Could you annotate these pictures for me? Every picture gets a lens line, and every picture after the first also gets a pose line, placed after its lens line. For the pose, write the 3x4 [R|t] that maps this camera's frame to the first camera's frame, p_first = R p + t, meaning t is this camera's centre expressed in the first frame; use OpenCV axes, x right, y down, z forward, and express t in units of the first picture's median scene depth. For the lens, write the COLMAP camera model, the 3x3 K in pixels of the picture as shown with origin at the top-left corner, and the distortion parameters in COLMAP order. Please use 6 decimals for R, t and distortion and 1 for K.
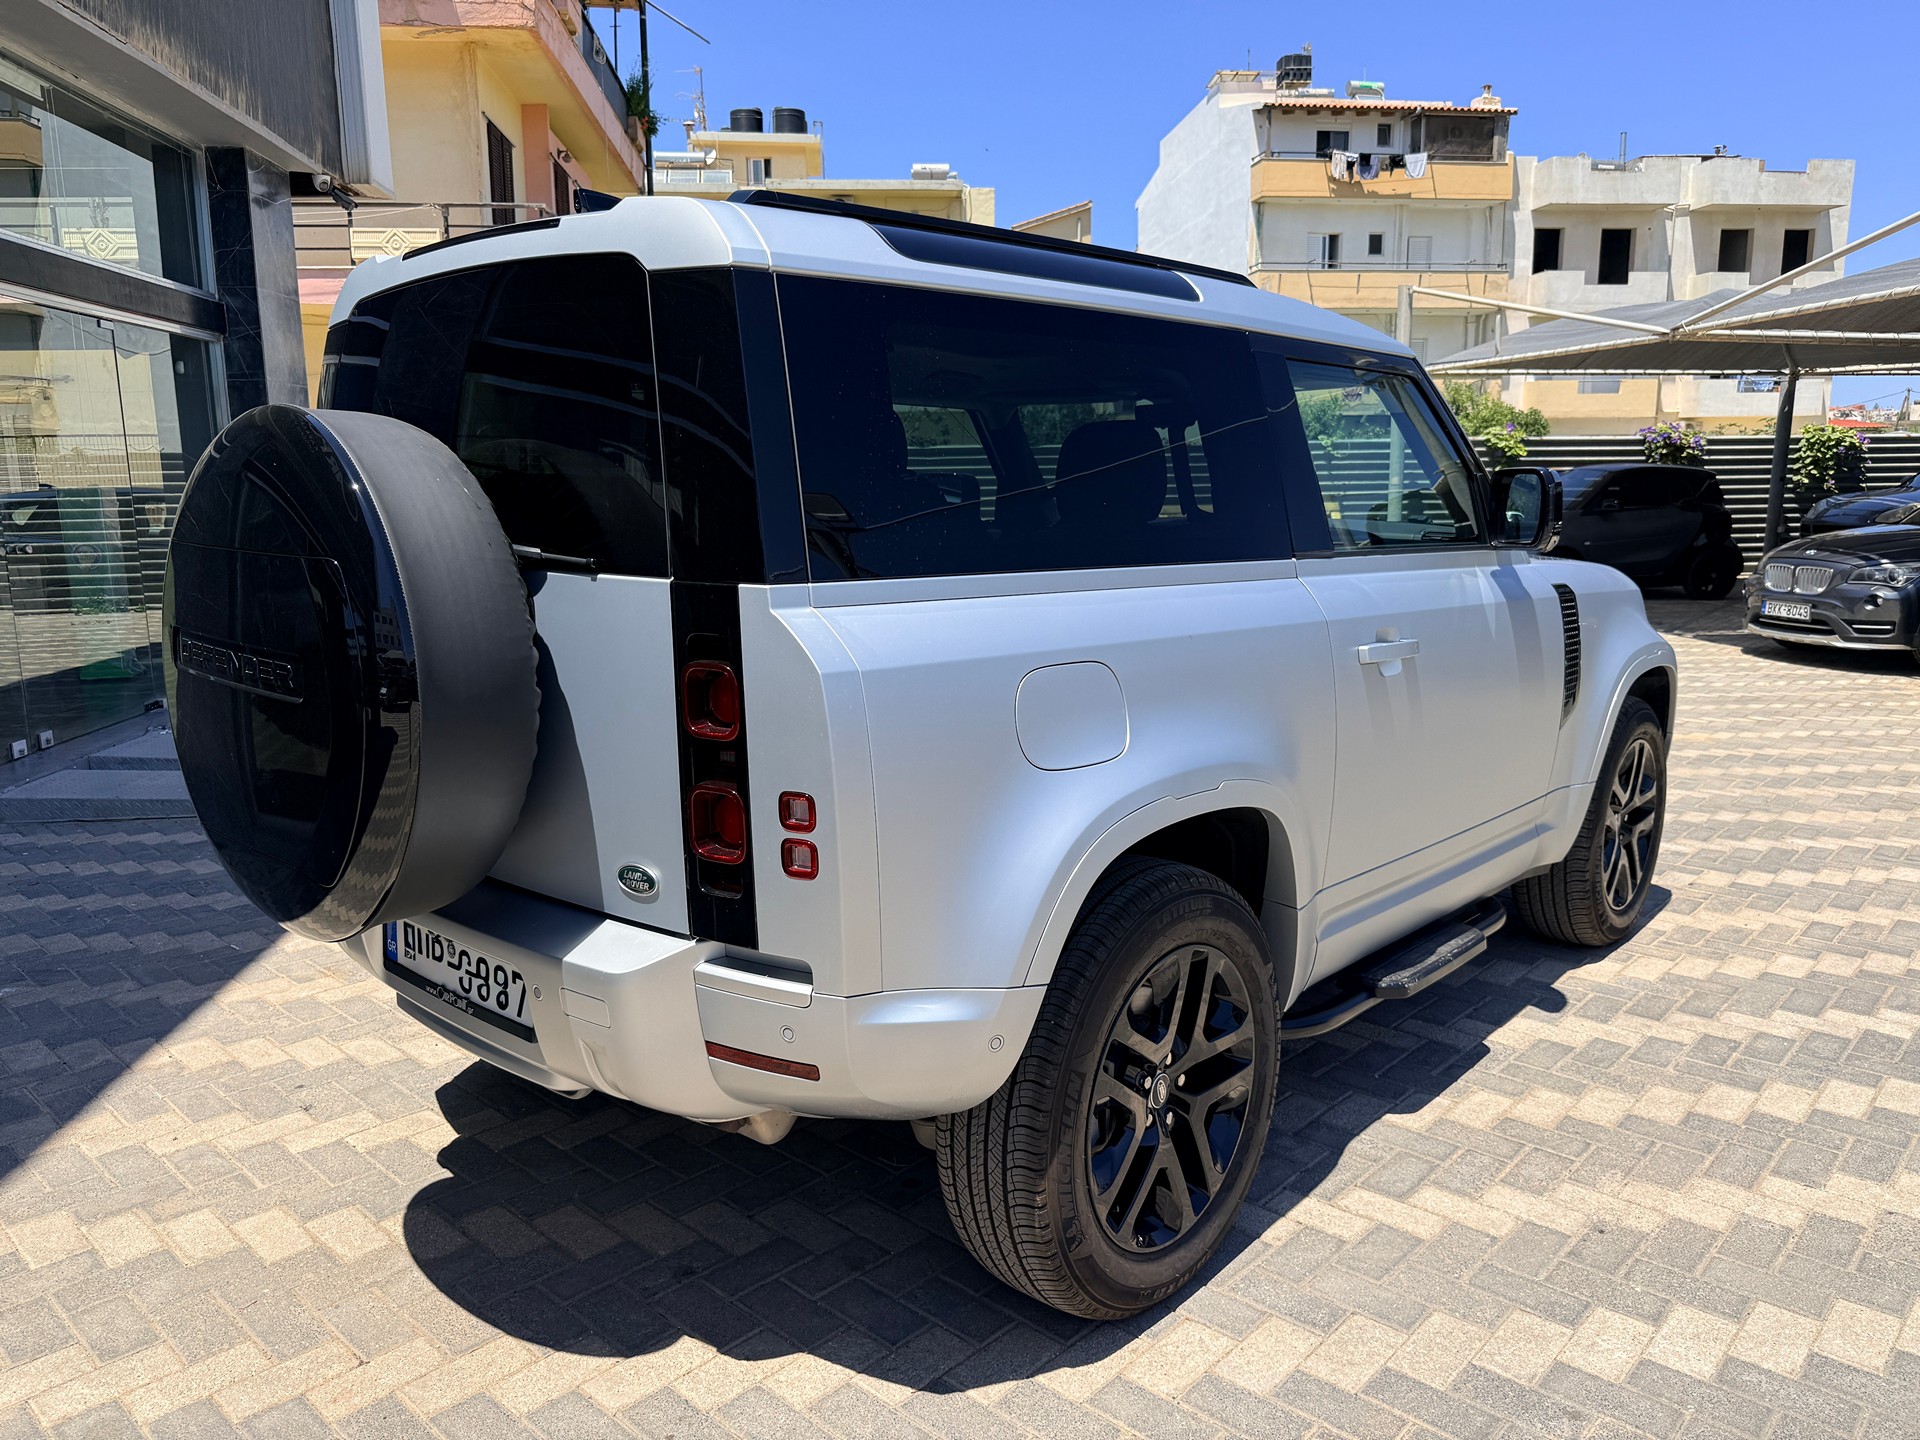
lens RADIAL K [[1370.7, 0, 969.5], [0, 1370.7, 722.3], [0, 0, 1]] dist [0.008478, -0.019923]
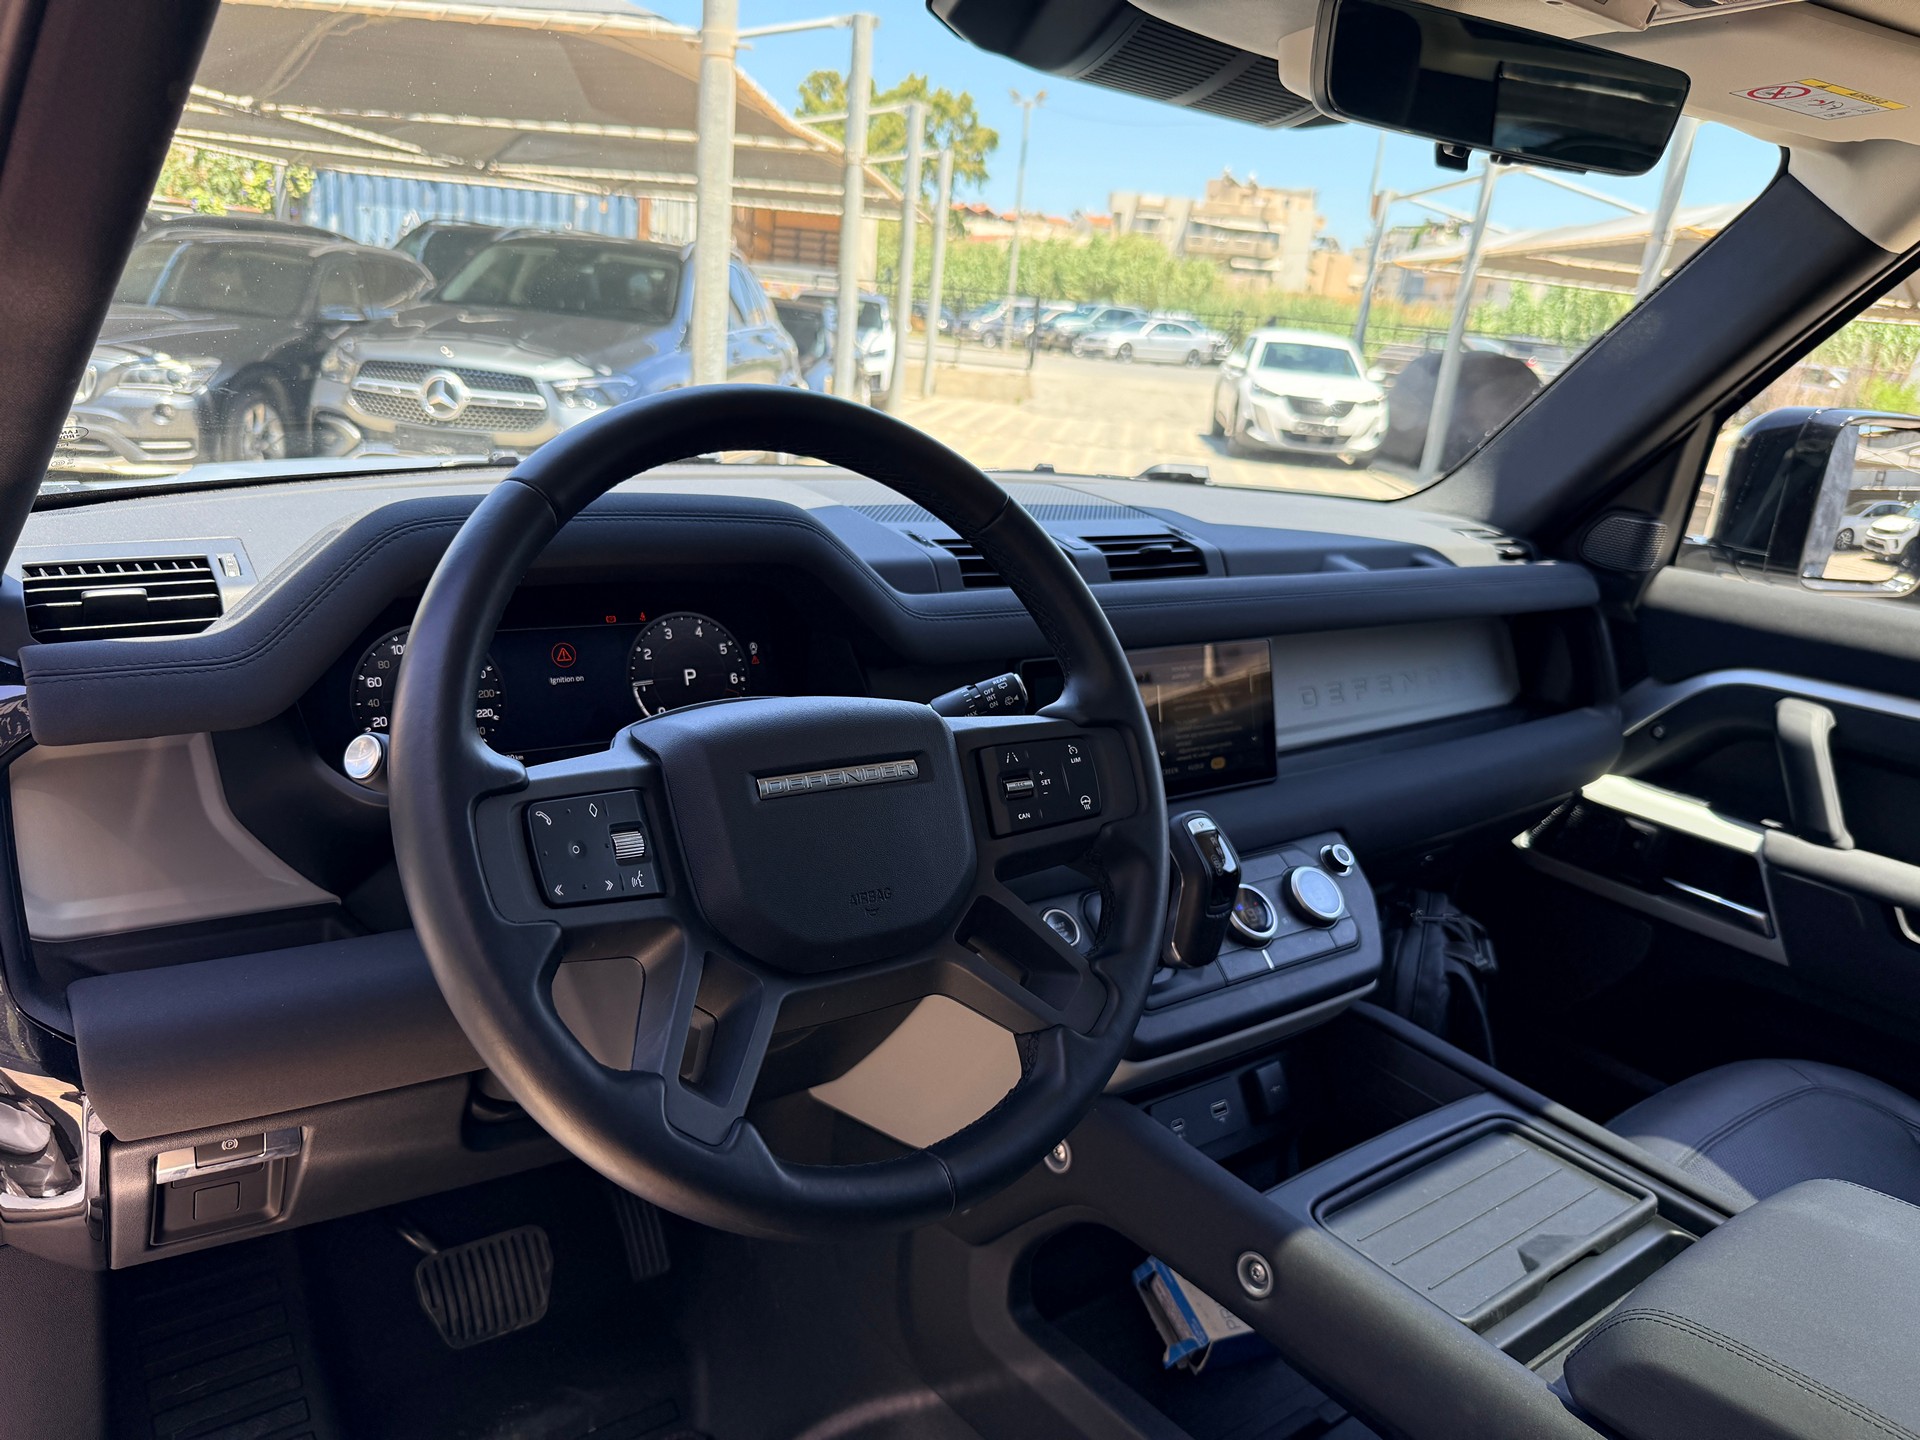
lens RADIAL K [[1370.7, 0, 923.9], [0, 1370.7, 735.2], [0, 0, 1]] dist [0.008478, -0.019923]
pose [[0.205515, -0.267135, 0.941490, -0.016980], [0.079901, 0.963393, 0.255908, -0.042451], [-0.975387, 0.022633, 0.219336, 0.231004]]
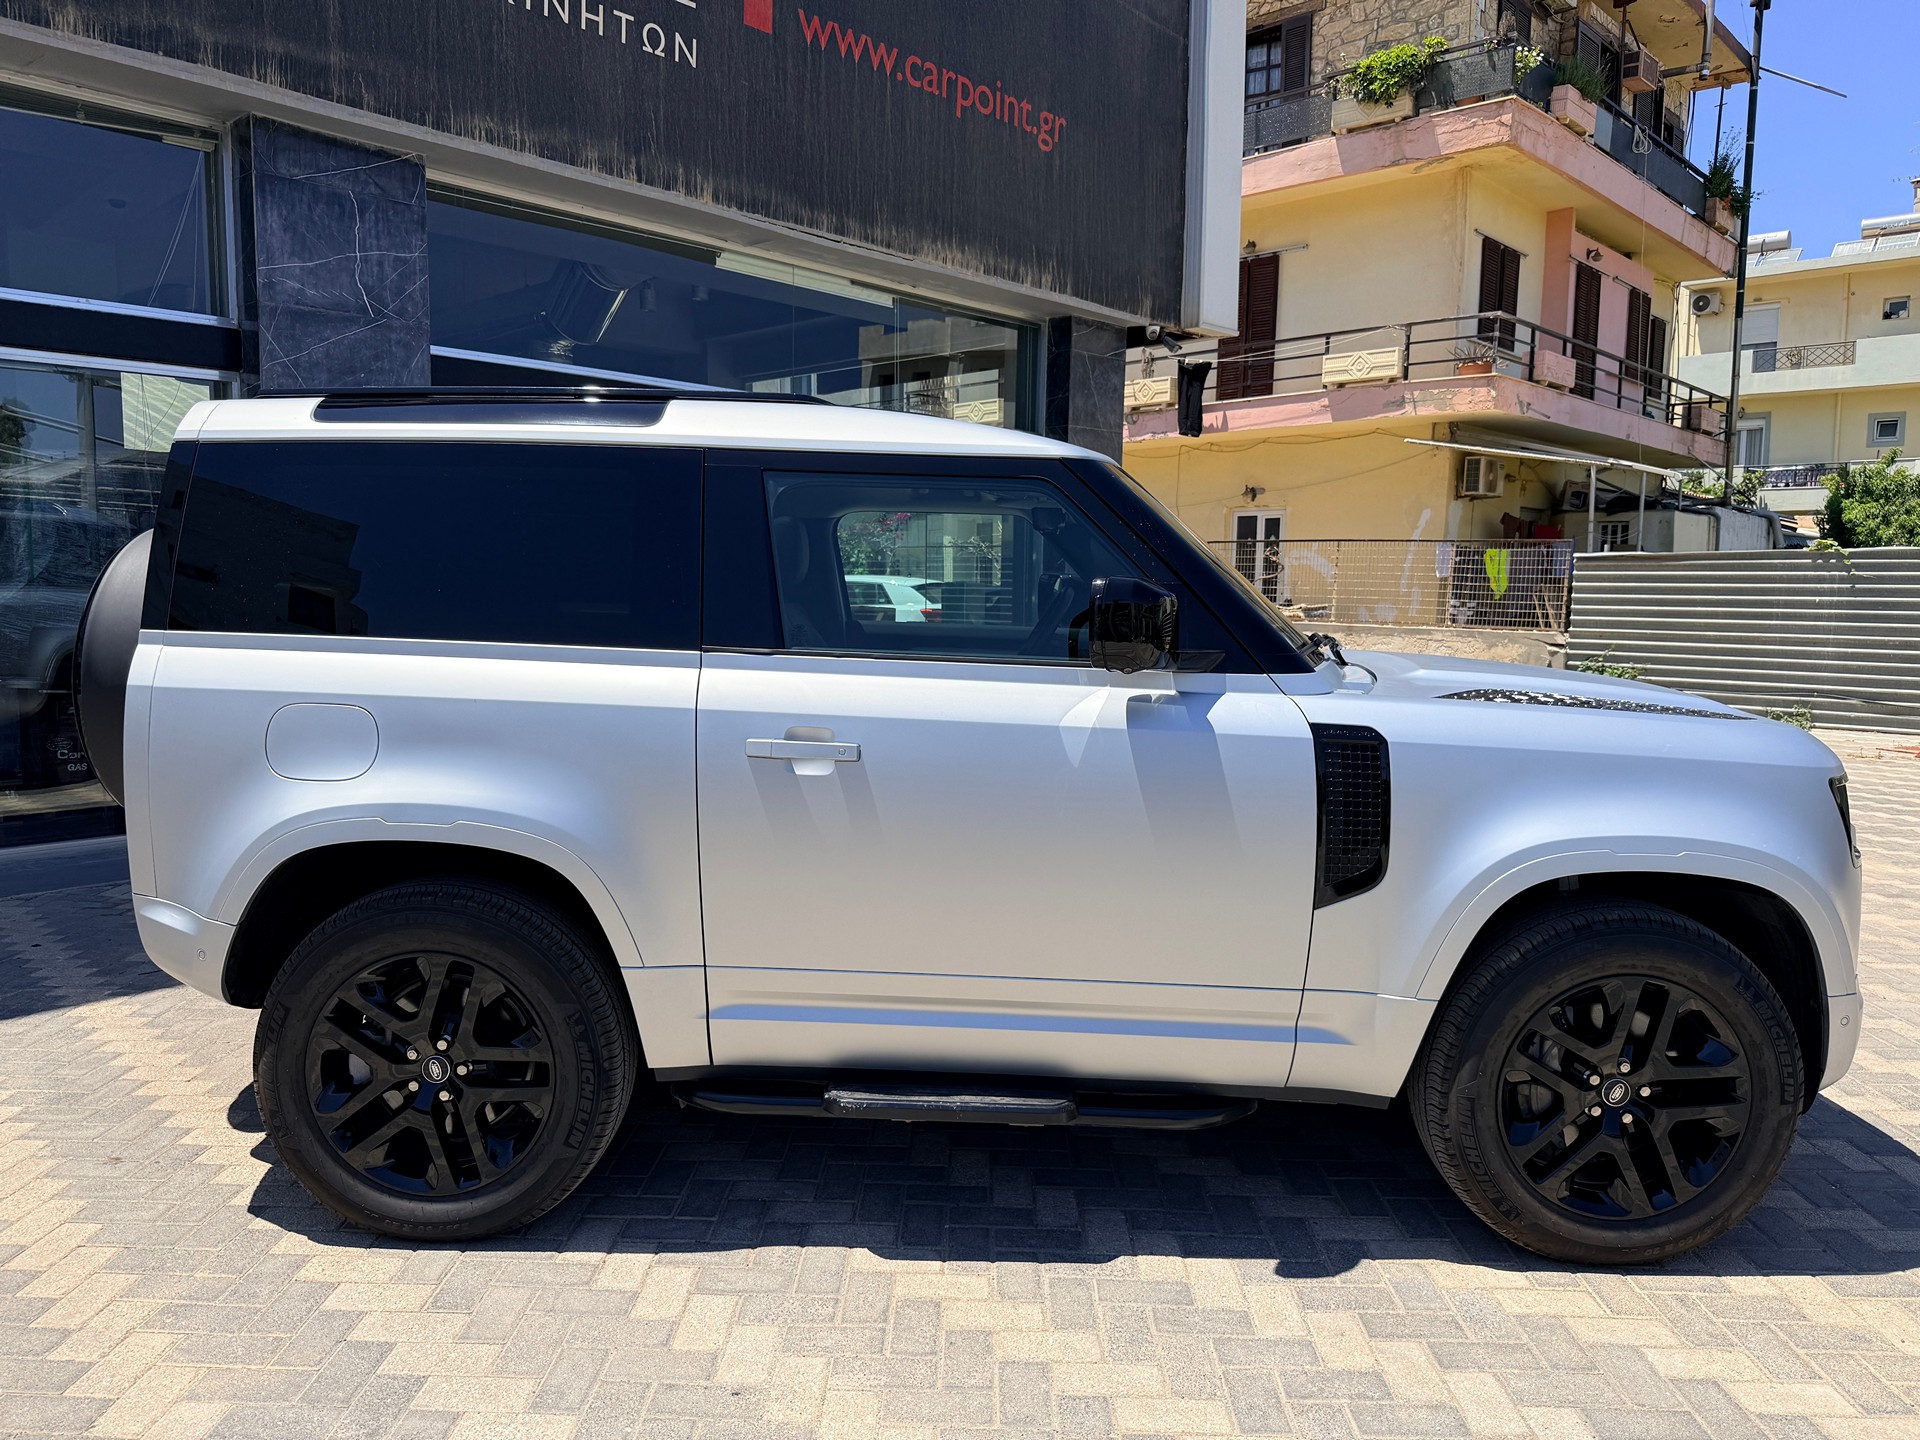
lens RADIAL K [[1370.7, 0, 953.9], [0, 1370.7, 720.2], [0, 0, 1]] dist [0.008478, -0.019923]
pose [[0.653670, 0.092423, -0.751115, 0.188390], [-0.148831, 0.988831, -0.007849, -0.014182], [0.742000, 0.116920, 0.660125, 0.069693]]
